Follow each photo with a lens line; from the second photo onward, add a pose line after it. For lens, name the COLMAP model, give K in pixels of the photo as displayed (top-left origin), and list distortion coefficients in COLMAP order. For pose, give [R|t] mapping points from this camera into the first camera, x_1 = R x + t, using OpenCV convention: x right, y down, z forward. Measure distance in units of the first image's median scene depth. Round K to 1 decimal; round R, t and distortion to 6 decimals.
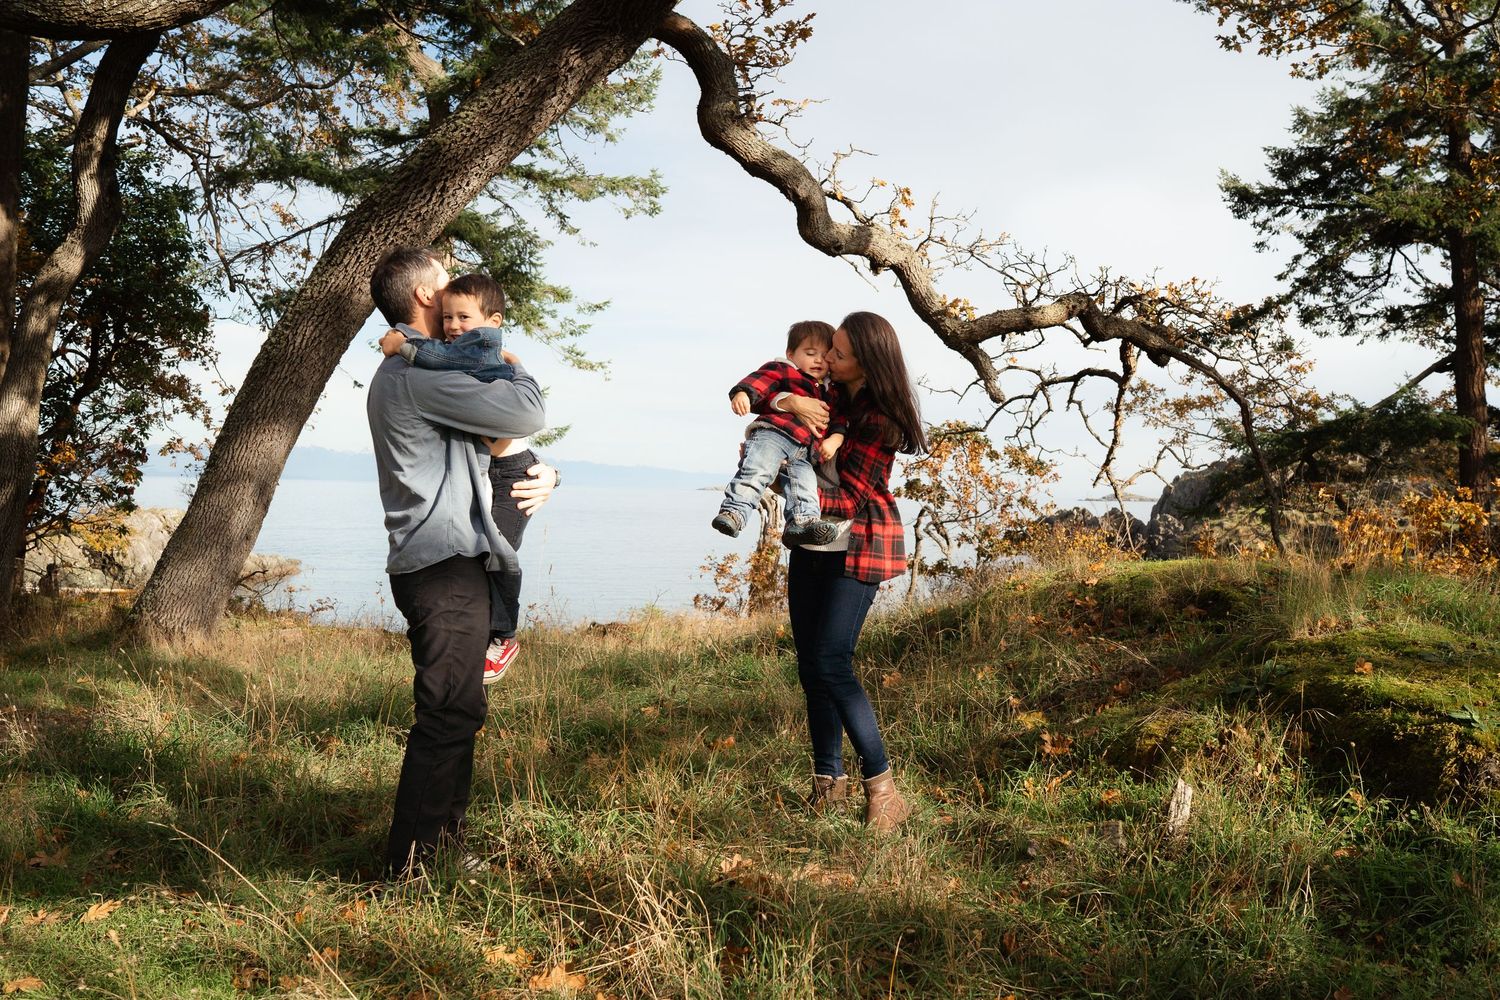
lens RADIAL K [[1501.6, 0, 742.1], [0, 1501.6, 491.7], [0, 0, 1]] dist [-0.035925, 0.000000]
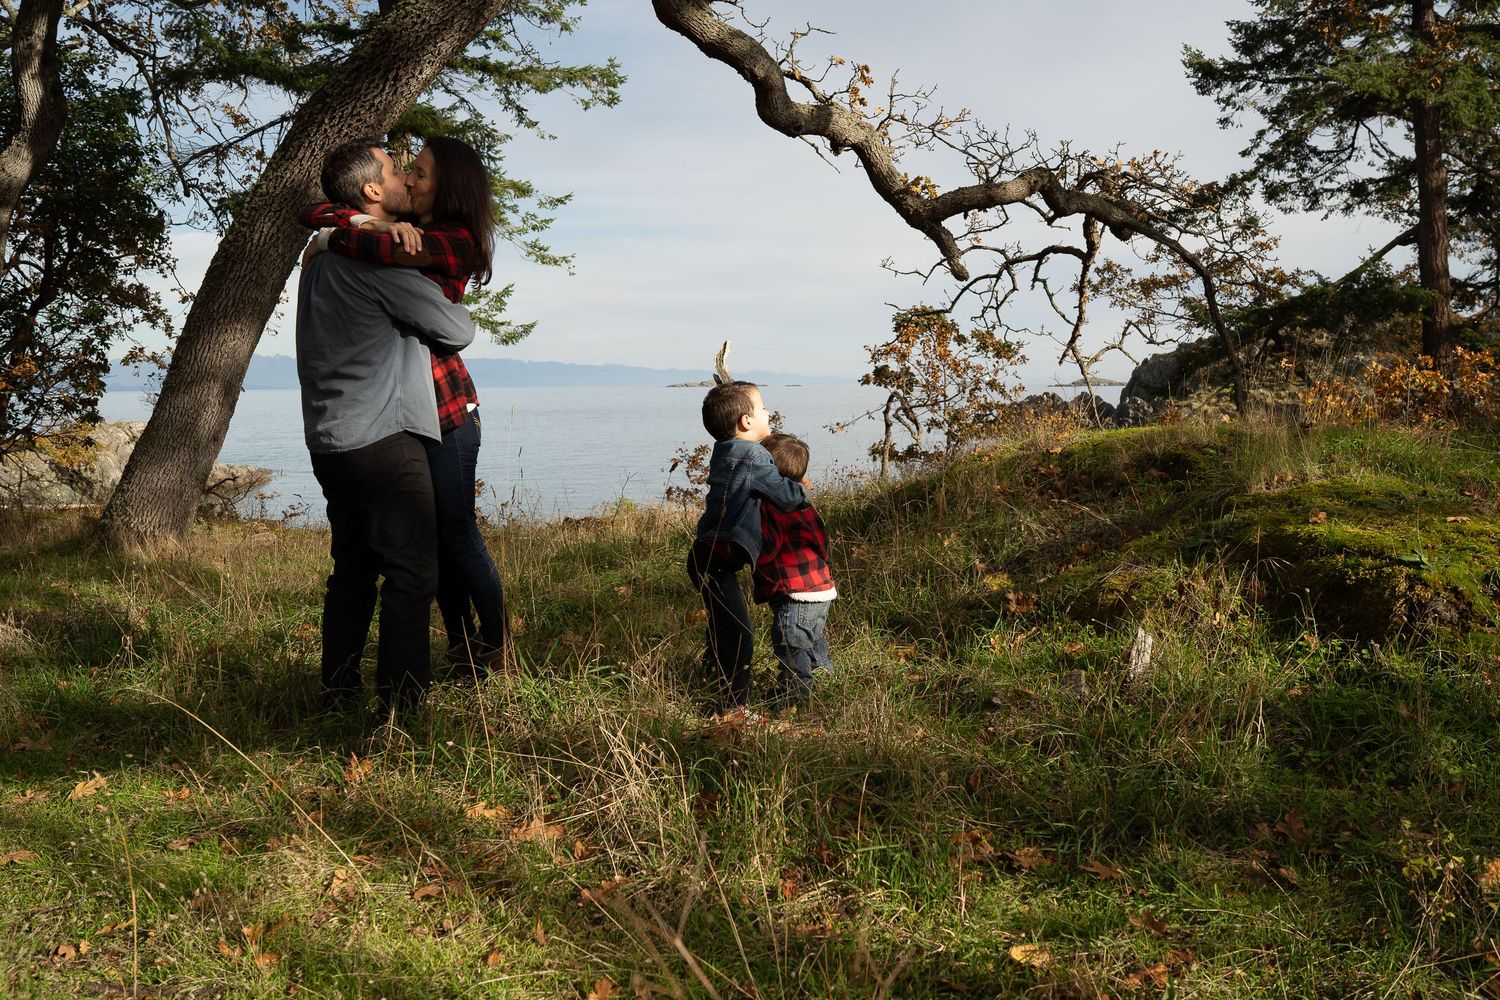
lens RADIAL K [[1501.6, 0, 751.8], [0, 1501.6, 494.4], [0, 0, 1]] dist [-0.035925, 0.000000]
pose [[0.999186, -0.032729, 0.023592, 0.001699], [0.030976, 0.996983, 0.071165, 0.005887], [-0.025850, -0.070377, 0.997185, -0.003790]]
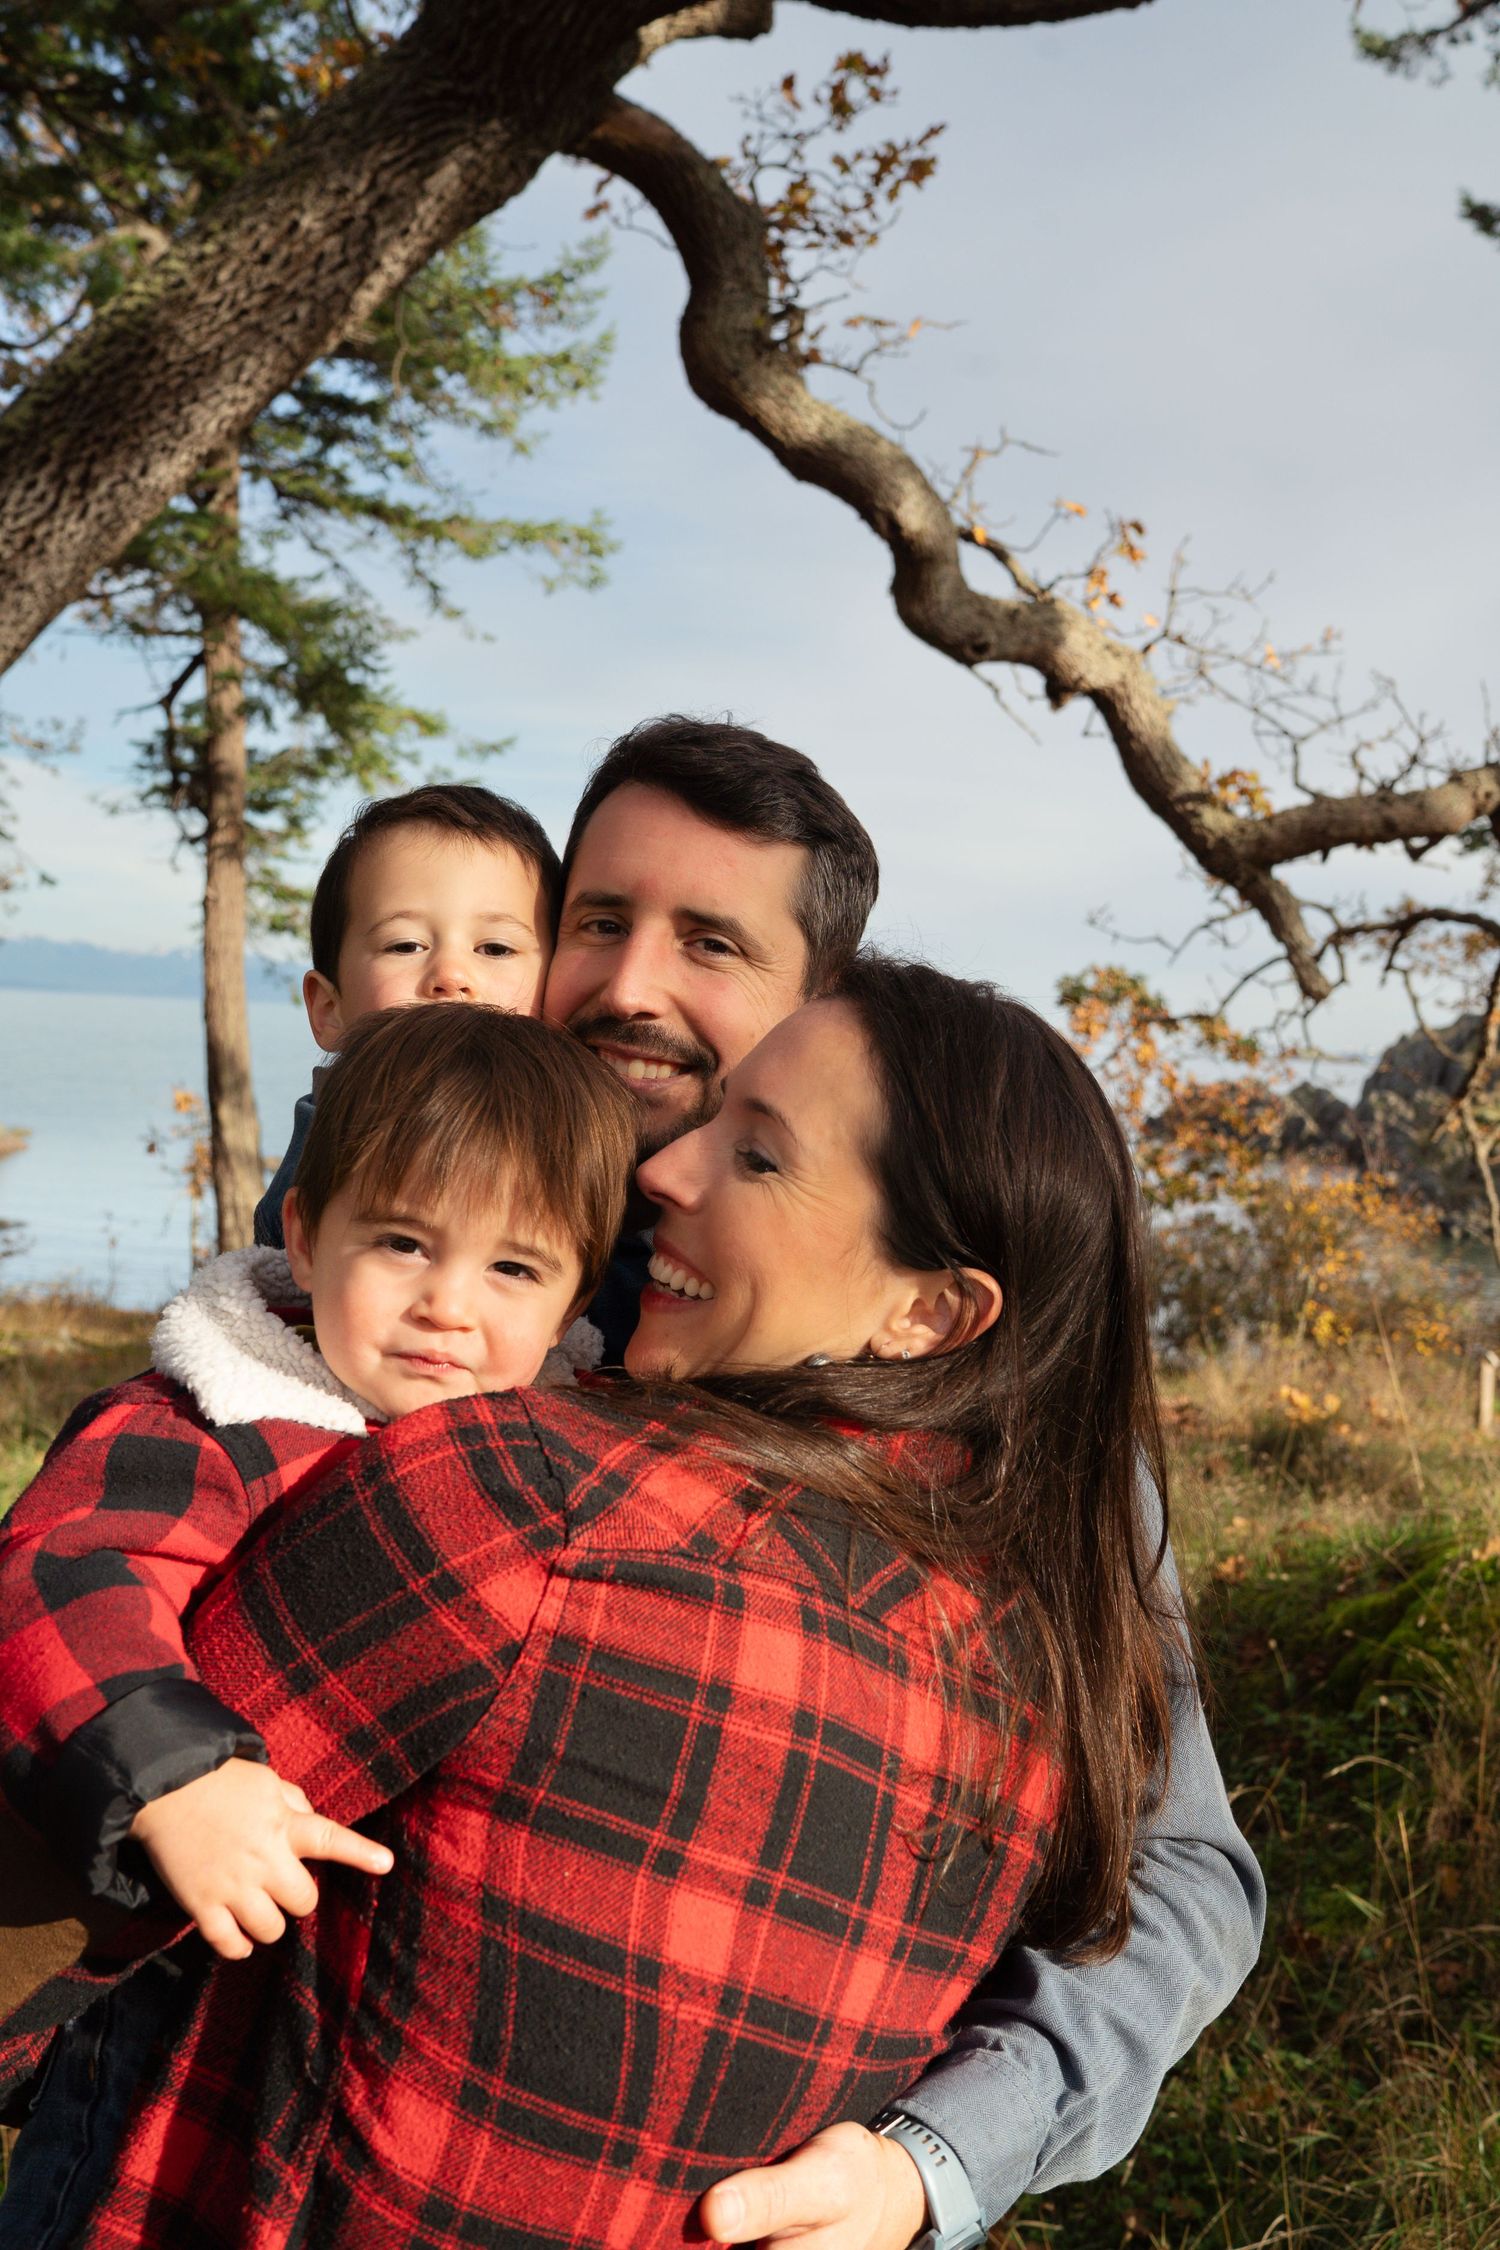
lens RADIAL K [[2252.4, 0, 763.5], [0, 2252.4, 1135.2], [0, 0, 1]] dist [-0.035925, 0.000000]
pose [[0.999484, 0.027012, 0.017397, -0.007474], [-0.027818, 0.998465, 0.047884, -0.036236], [-0.016077, -0.048343, 0.998701, 0.247451]]
